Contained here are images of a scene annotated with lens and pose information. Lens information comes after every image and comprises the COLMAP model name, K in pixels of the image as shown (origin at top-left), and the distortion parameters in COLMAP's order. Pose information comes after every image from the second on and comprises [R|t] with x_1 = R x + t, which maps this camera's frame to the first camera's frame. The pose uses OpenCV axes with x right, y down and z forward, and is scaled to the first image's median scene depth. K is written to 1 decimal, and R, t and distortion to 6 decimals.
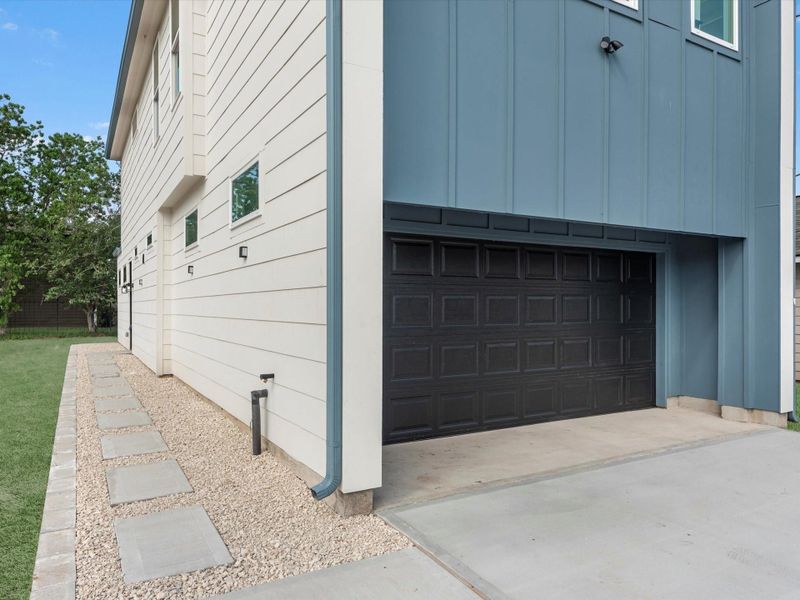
lens RADIAL K [[638.6, 0, 400.2], [0, 638.6, 308.8], [0, 0, 1]] dist [0.042318, 0.003379]
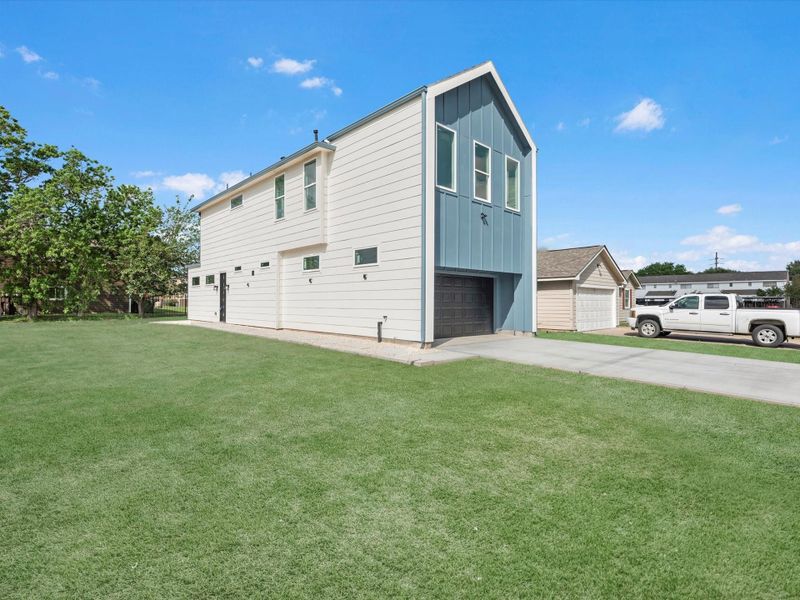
lens RADIAL K [[639.9, 0, 400.0], [0, 639.9, 300.0], [0, 0, 1]] dist [0.001627, 0.002170]
pose [[0.961727, 0.008536, 0.273876, -0.886001], [-0.004569, 0.999875, -0.015120, 0.060207], [-0.273971, 0.013290, 0.961646, -1.826178]]
